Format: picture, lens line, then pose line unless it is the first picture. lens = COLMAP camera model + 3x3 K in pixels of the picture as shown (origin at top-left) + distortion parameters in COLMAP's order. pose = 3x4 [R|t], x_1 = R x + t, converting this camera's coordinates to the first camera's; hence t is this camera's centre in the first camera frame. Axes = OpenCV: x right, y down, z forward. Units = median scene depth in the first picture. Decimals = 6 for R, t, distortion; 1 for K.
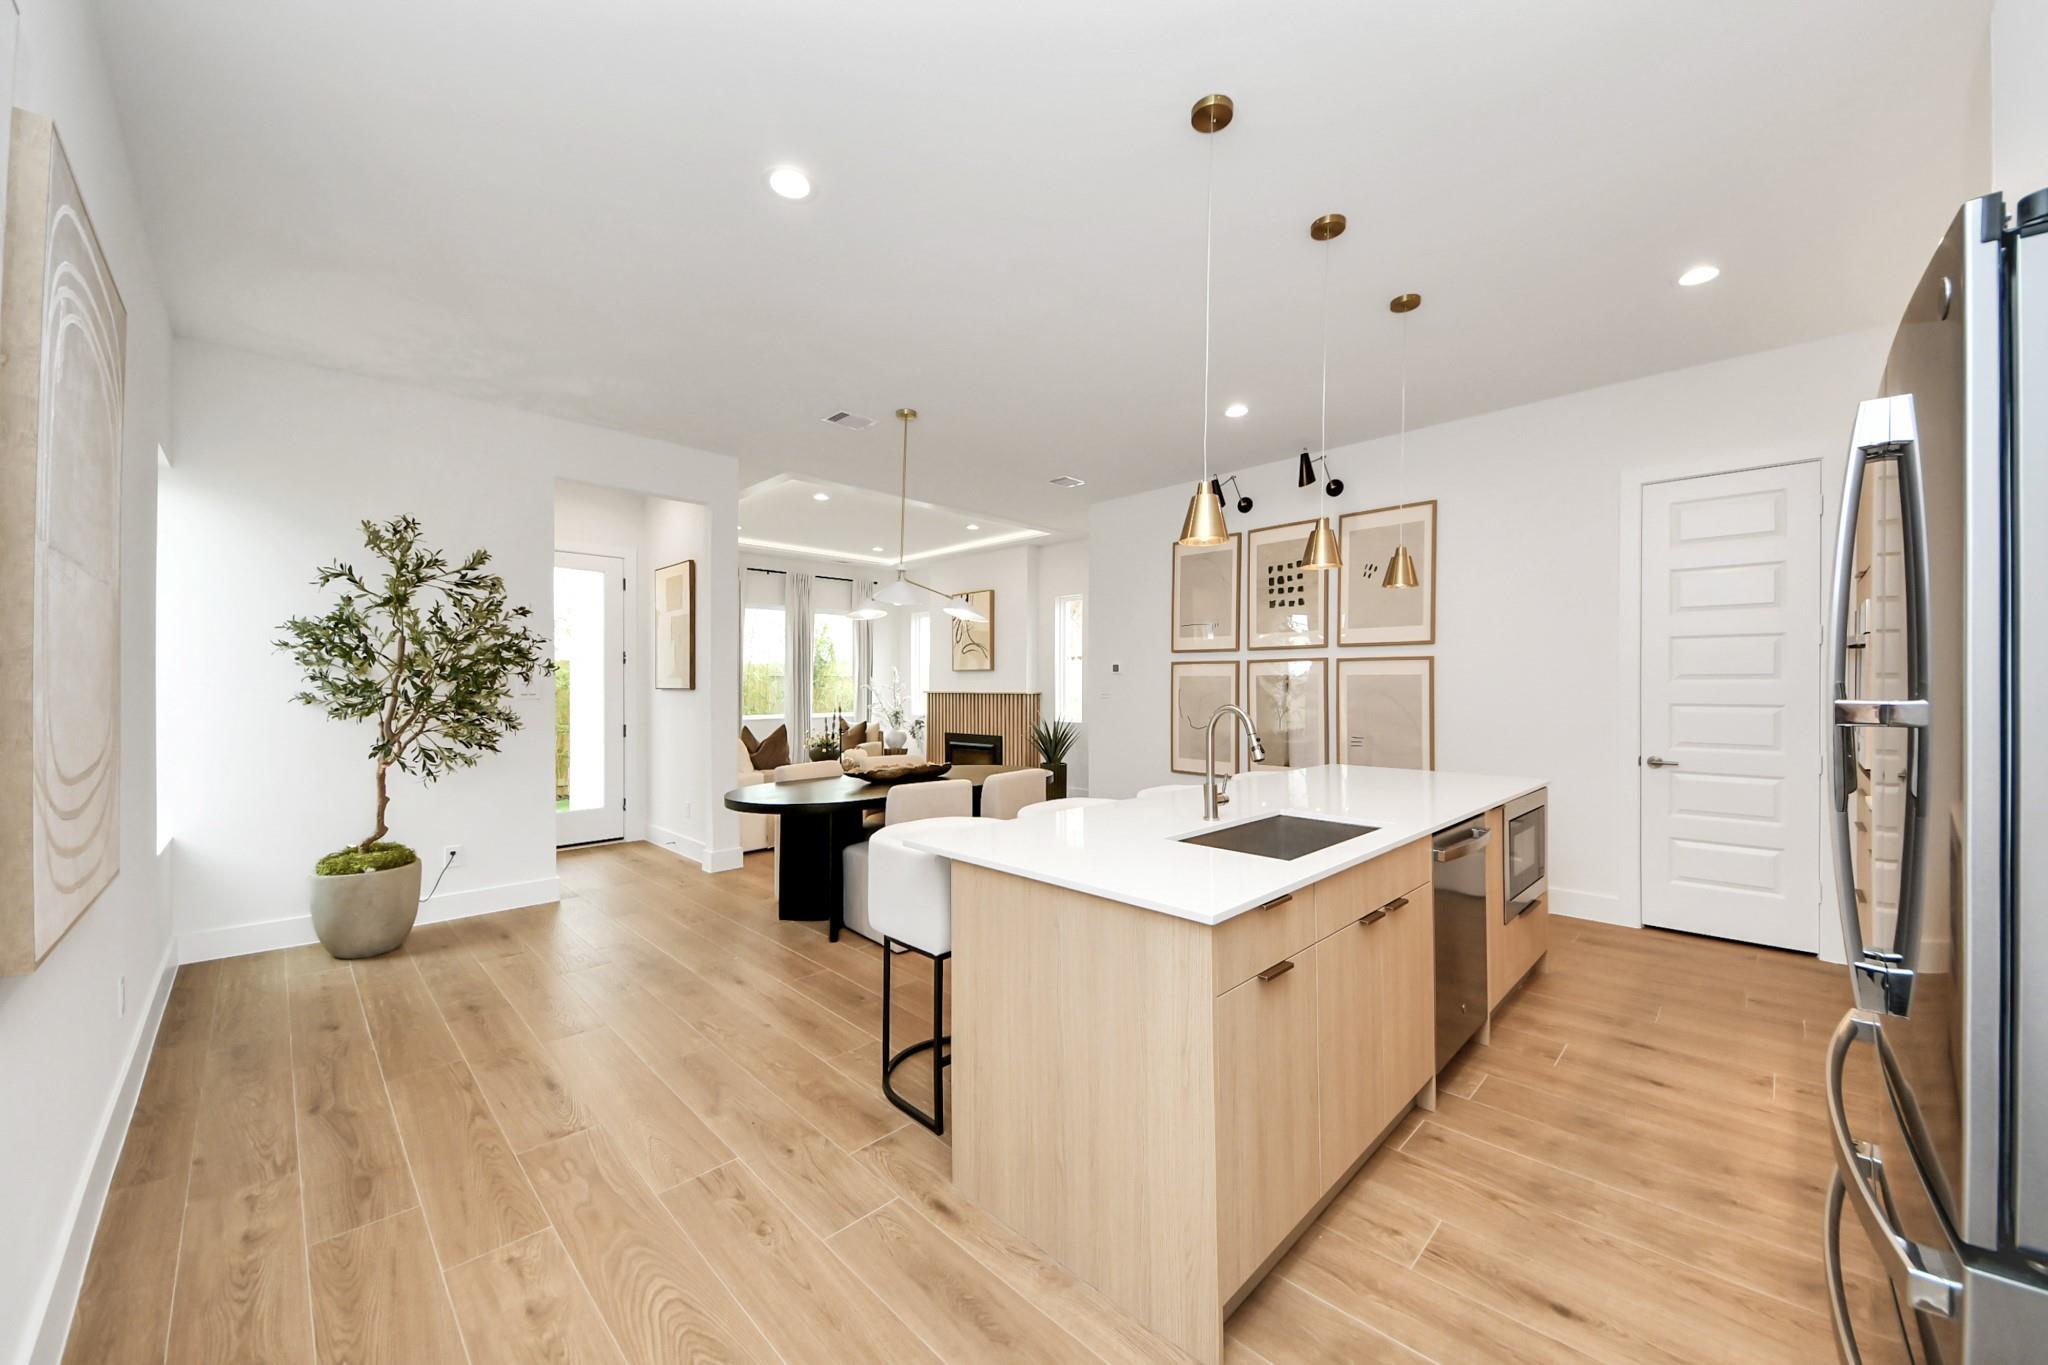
lens RADIAL K [[744.3, 0, 1066.6], [0, 744.3, 683.9], [0, 0, 1]] dist [0.015097, -0.017857]
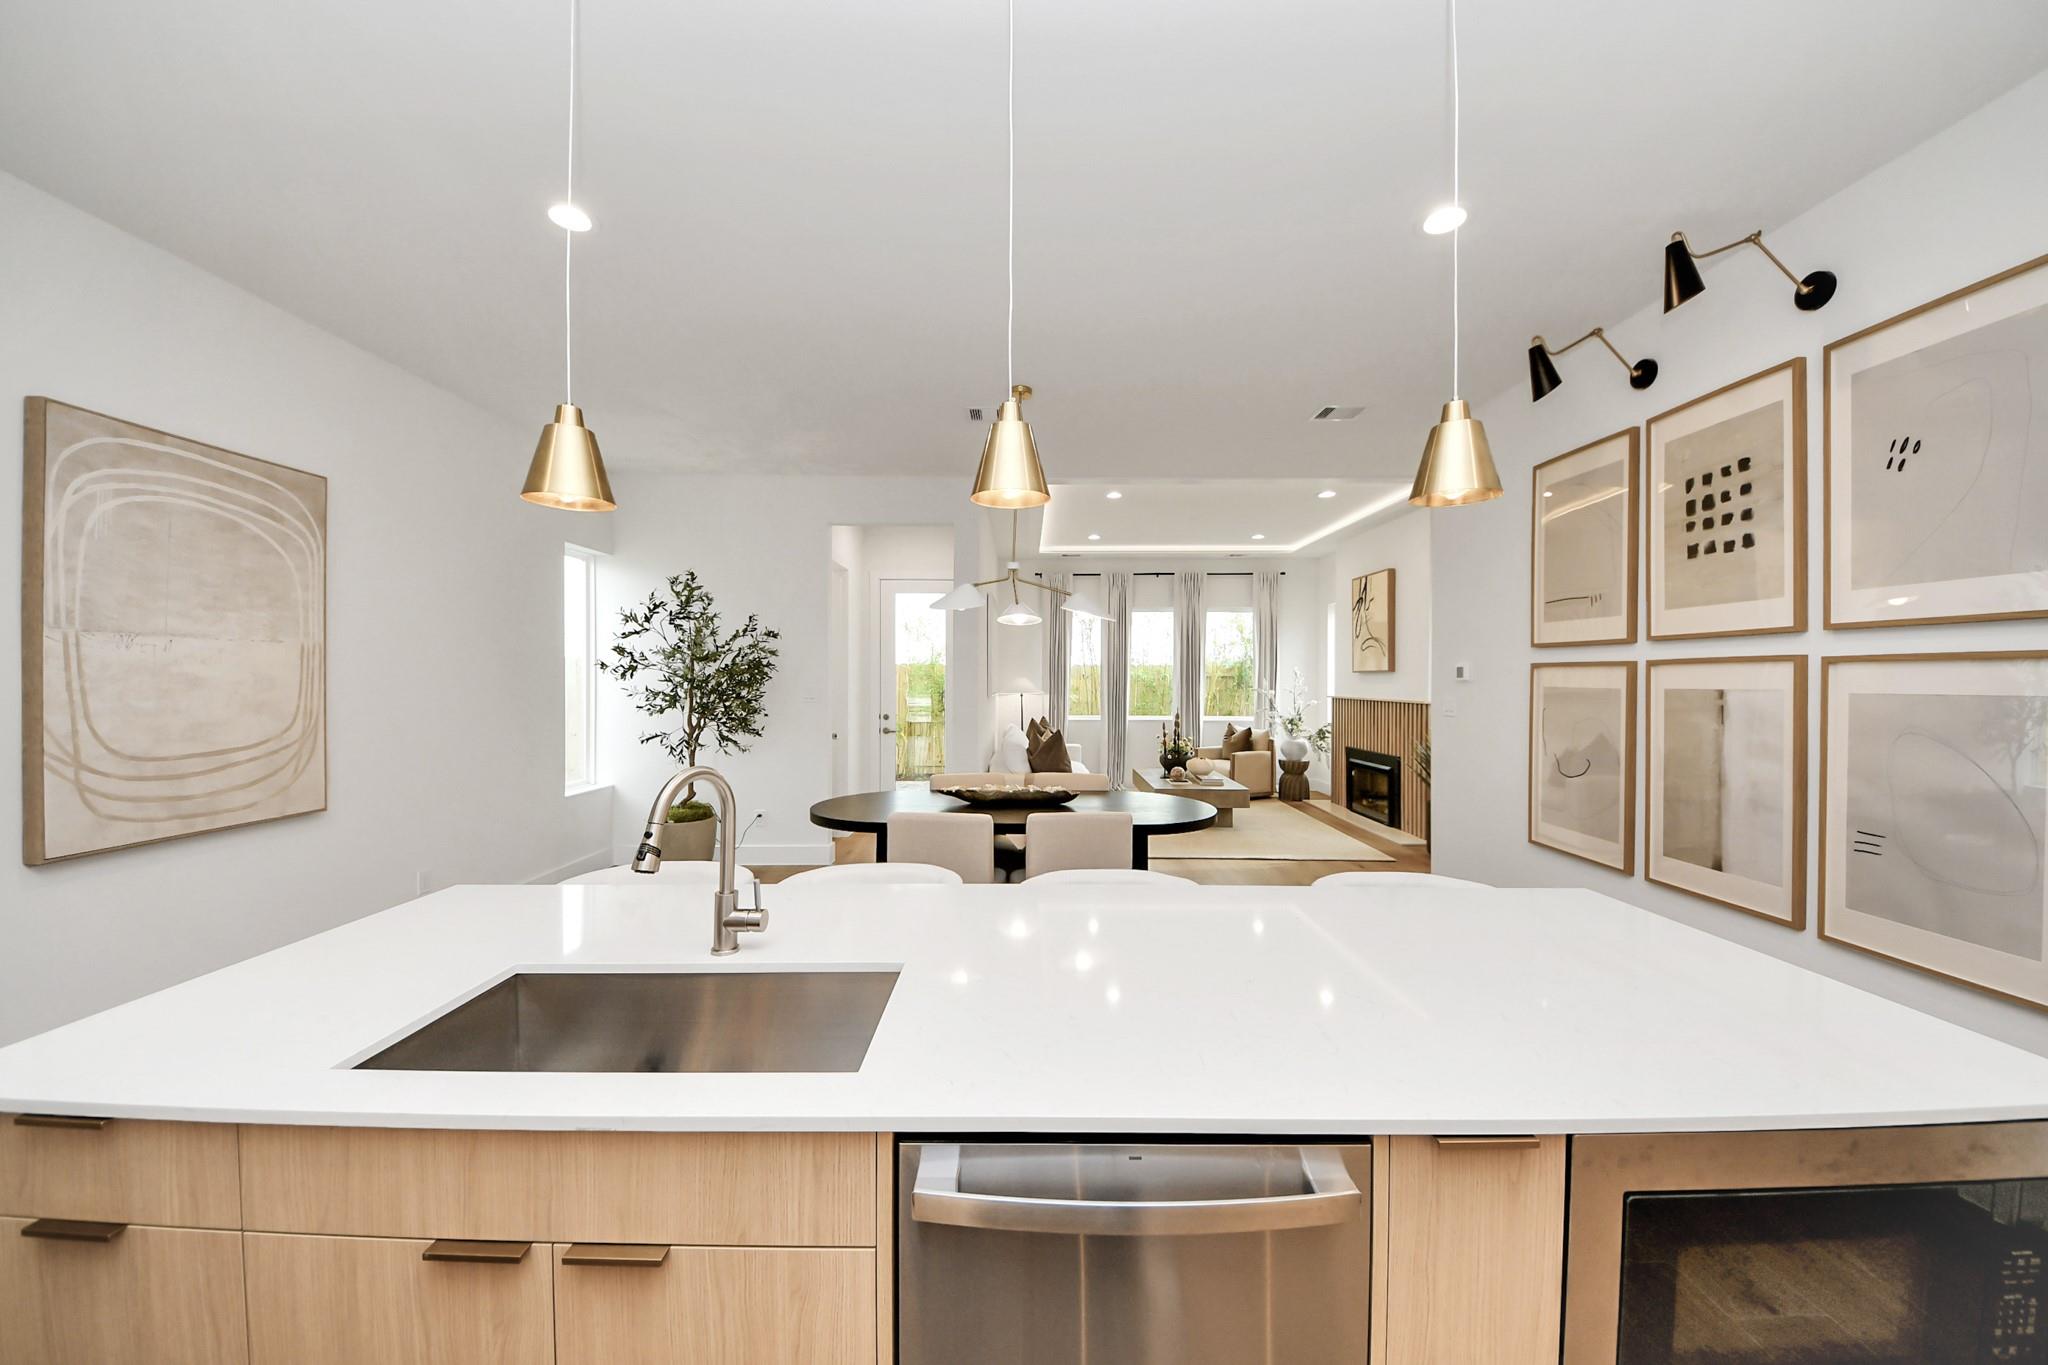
lens RADIAL K [[735.0, 0, 1019.2], [0, 735.0, 683.2], [0, 0, 1]] dist [0.001752, -0.008221]
pose [[0.676604, 0.009003, -0.736292, 0.317287], [-0.003844, 0.999955, 0.008694, -0.017552], [0.736337, -0.003052, 0.676608, 0.297576]]
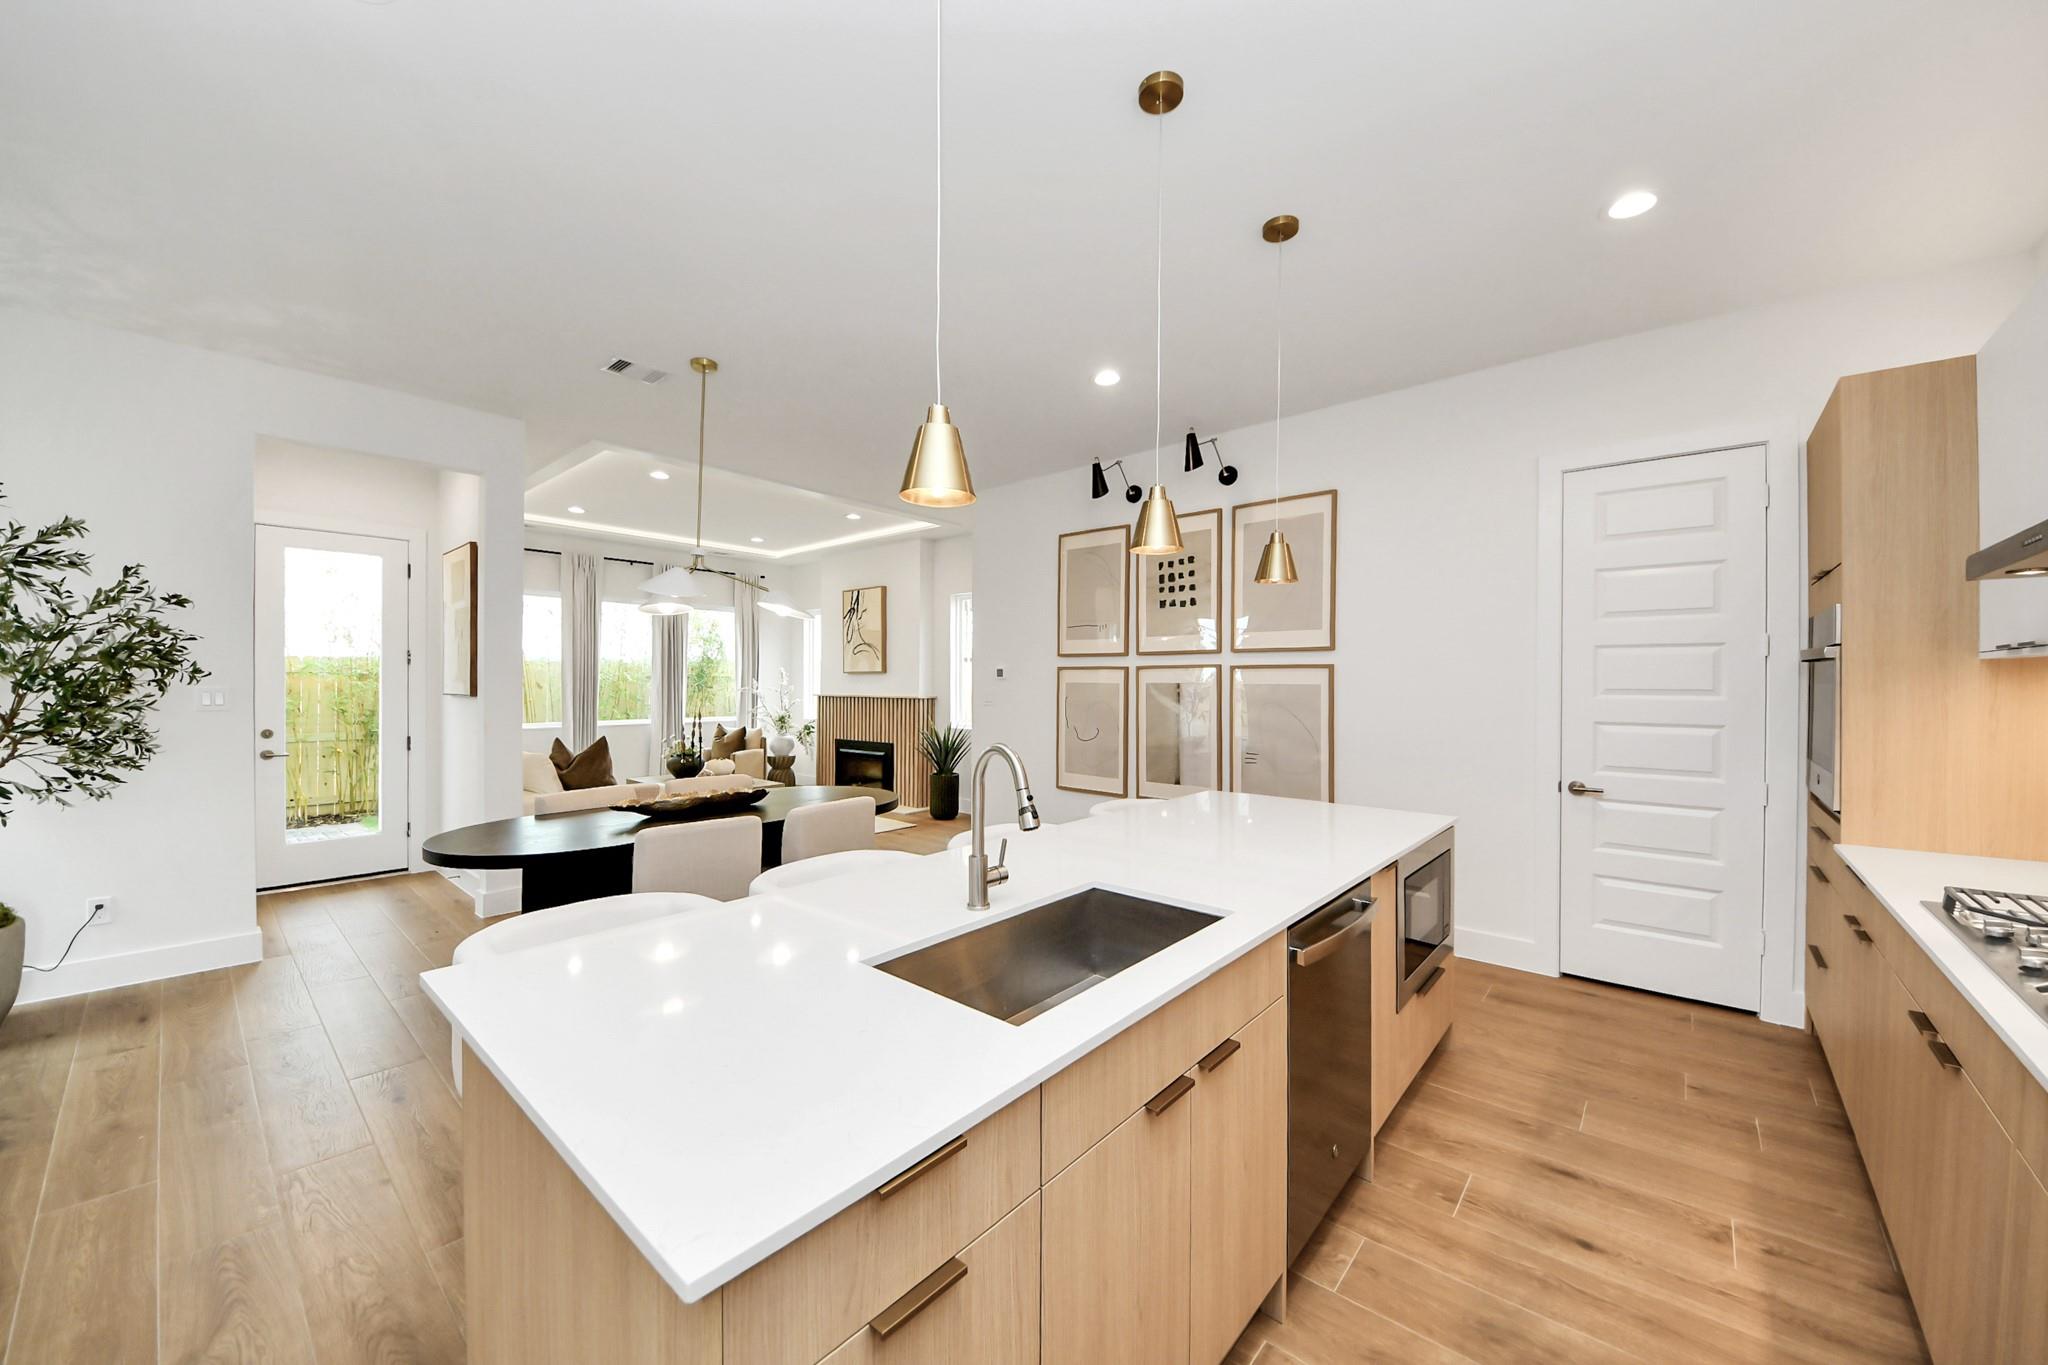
lens RADIAL K [[727.5, 0, 1051.2], [0, 727.5, 684.1], [0, 0, 1]] dist [0.016845, -0.016482]
pose [[0.998205, 0.006631, 0.059516, 0.085480], [-0.006724, 0.999976, 0.001359, -0.010332], [-0.059506, -0.001757, 0.998226, 0.123960]]
